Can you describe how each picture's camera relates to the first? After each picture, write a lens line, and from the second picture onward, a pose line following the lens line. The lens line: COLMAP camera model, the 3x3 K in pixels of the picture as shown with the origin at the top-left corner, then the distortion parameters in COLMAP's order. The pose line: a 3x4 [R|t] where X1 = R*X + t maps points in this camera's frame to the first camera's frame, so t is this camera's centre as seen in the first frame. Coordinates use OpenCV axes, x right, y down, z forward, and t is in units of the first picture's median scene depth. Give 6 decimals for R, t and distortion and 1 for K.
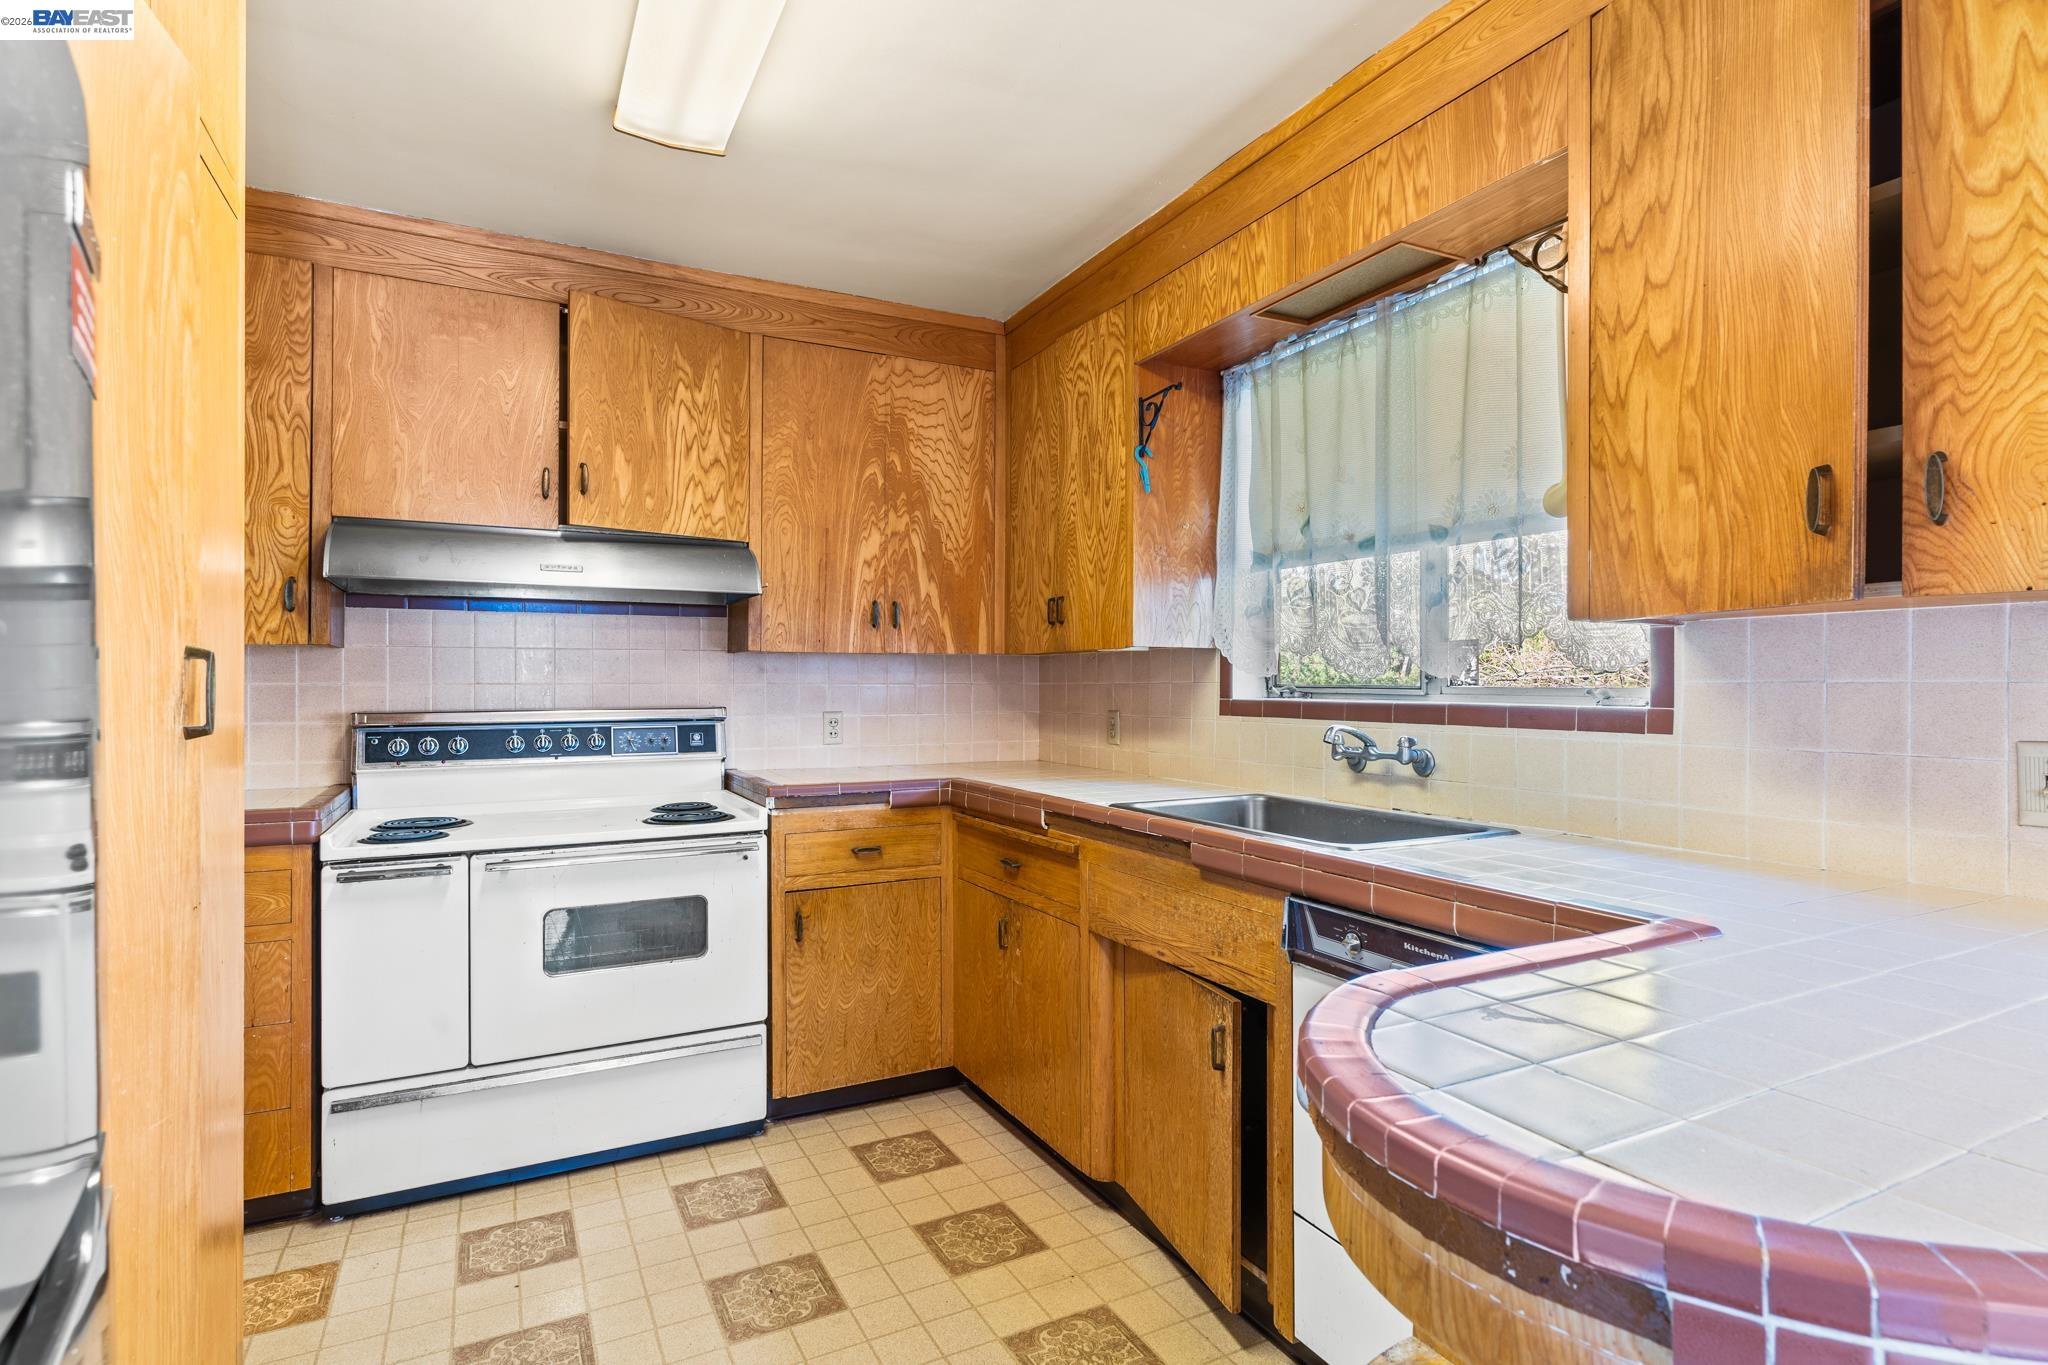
lens RADIAL K [[1016.5, 0, 1014.6], [0, 1016.5, 678.2], [0, 0, 1]] dist [-0.001442, 0.000198]
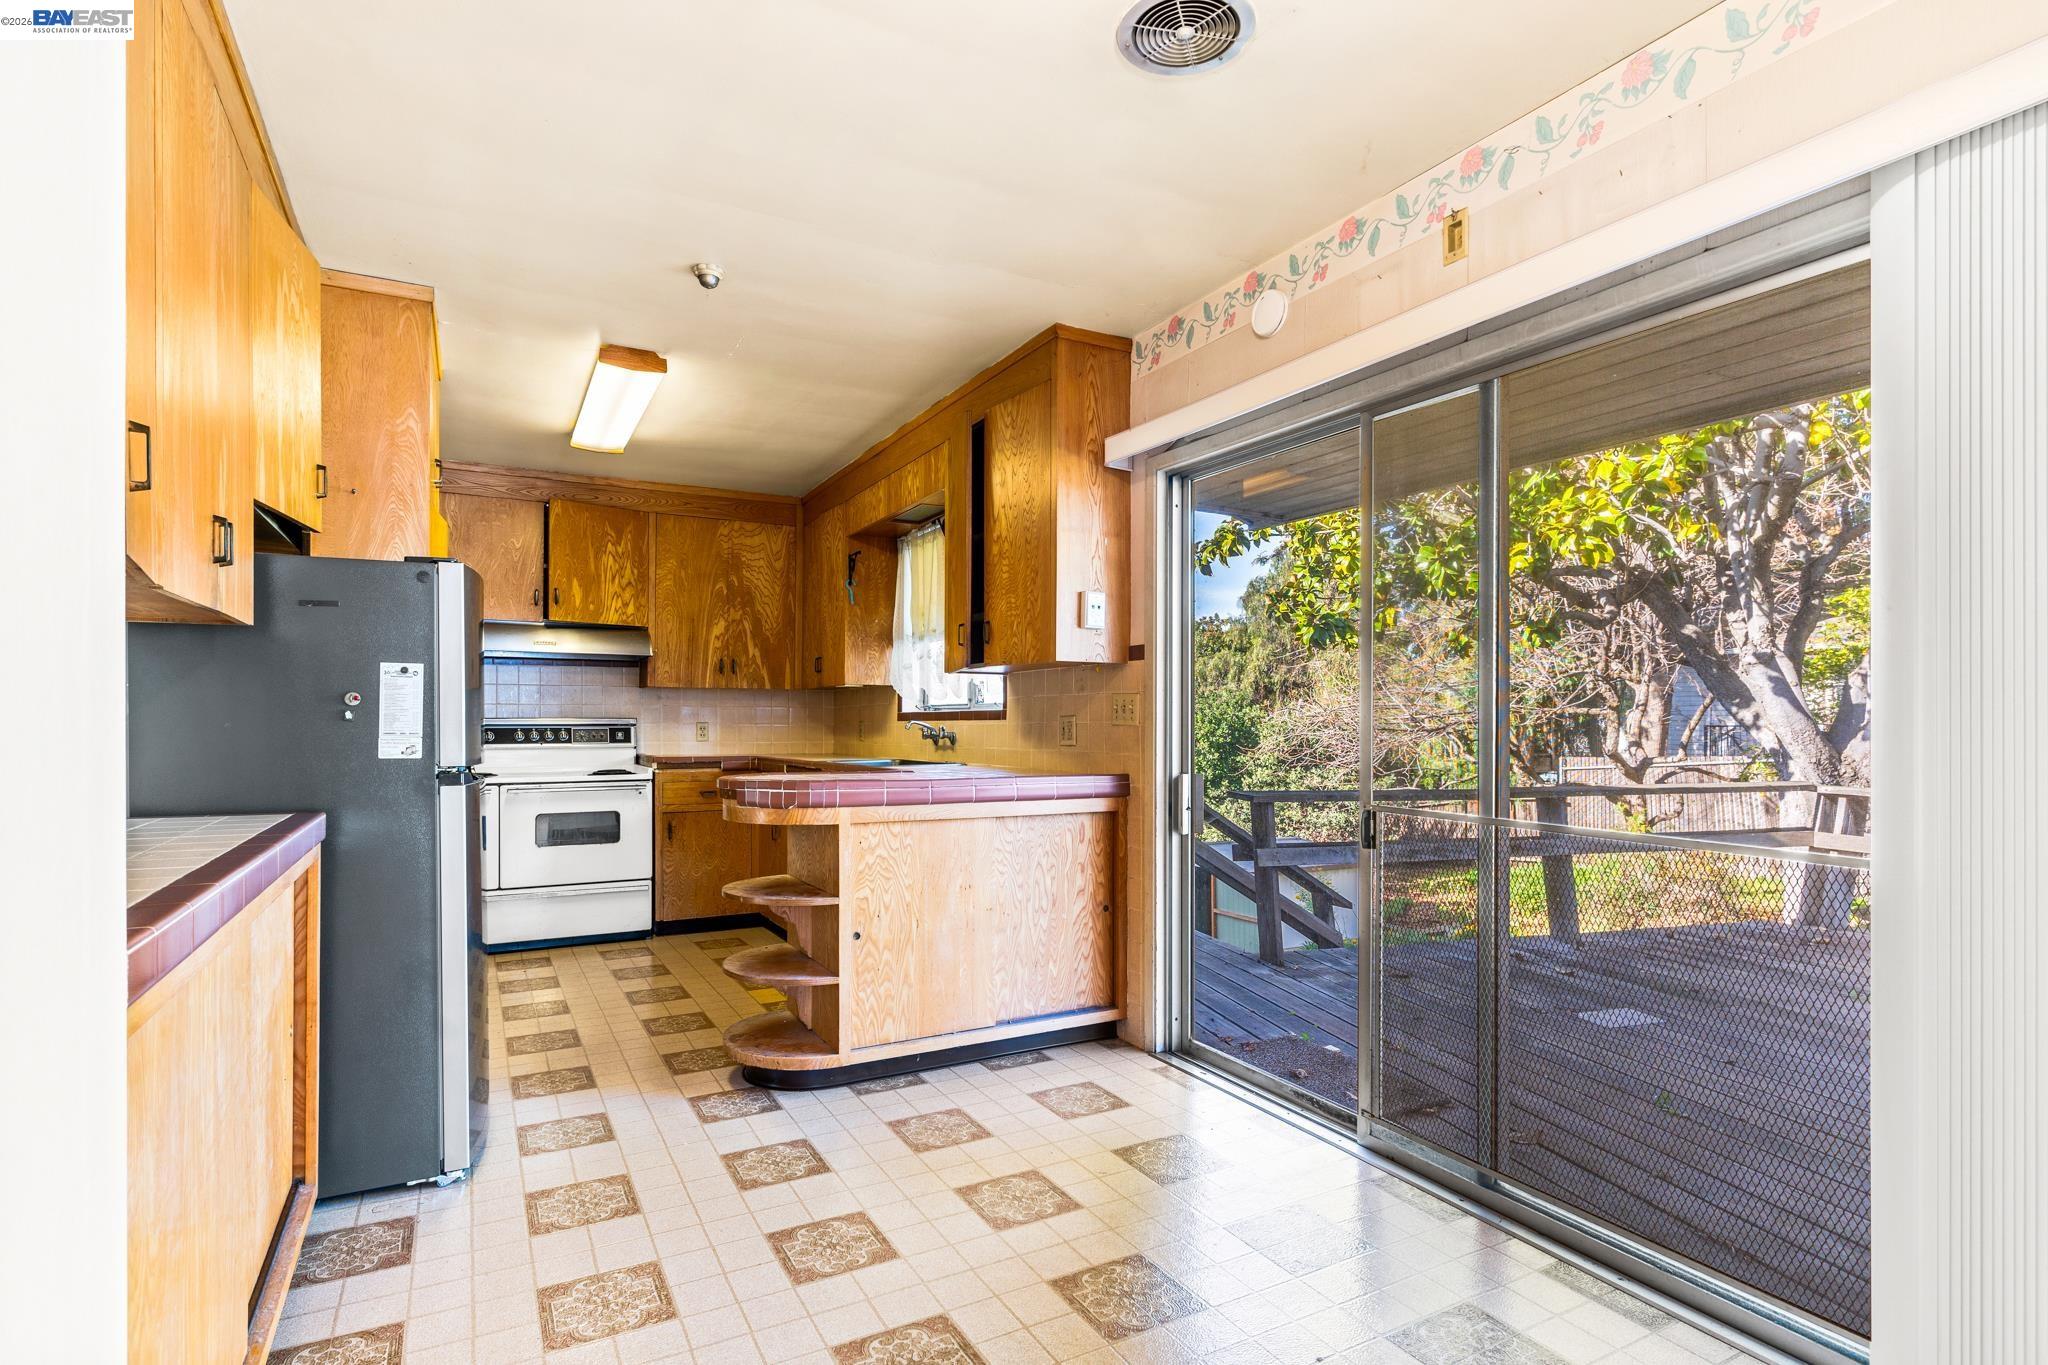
lens RADIAL K [[1016.5, 0, 1010.2], [0, 1016.5, 719.9], [0, 0, 1]] dist [-0.001442, 0.000198]
pose [[0.999895, 0.001979, 0.014326, 0.386516], [-0.001966, 0.999998, -0.000894, 0.035647], [-0.014328, 0.000866, 0.999897, -0.886838]]
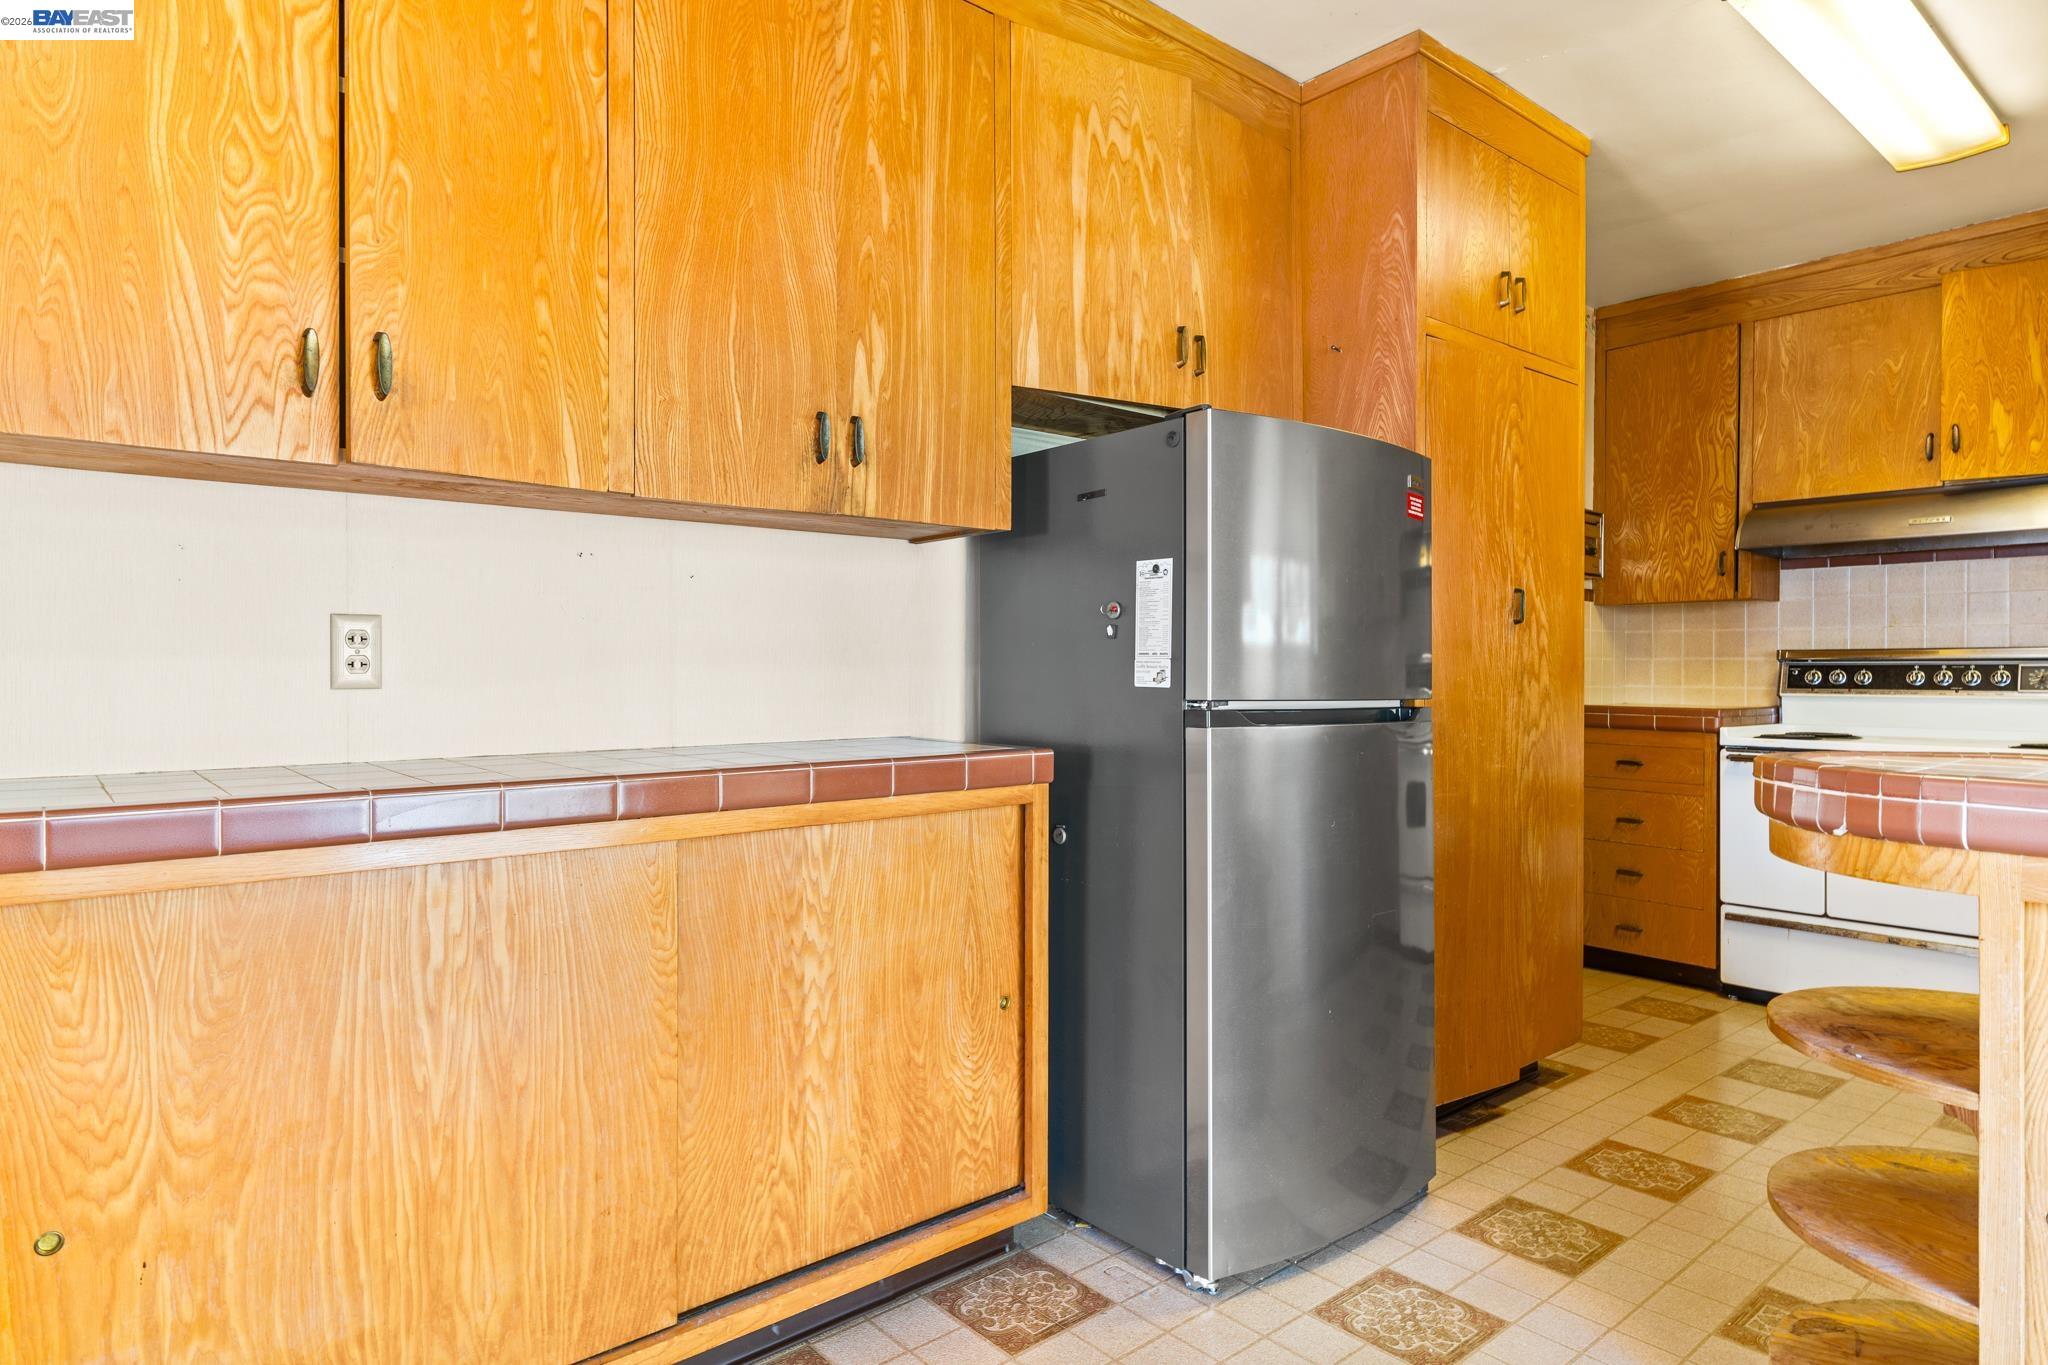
lens RADIAL K [[1173.6, 0, 1001.4], [0, 1173.6, 672.7], [0, 0, 1]] dist [-0.005253, 0.003030]
pose [[0.216662, 0.004076, -0.976238, 0.581567], [-0.000827, 0.999992, 0.003992, 0.055622], [0.976246, -0.000058, 0.216663, -0.293923]]
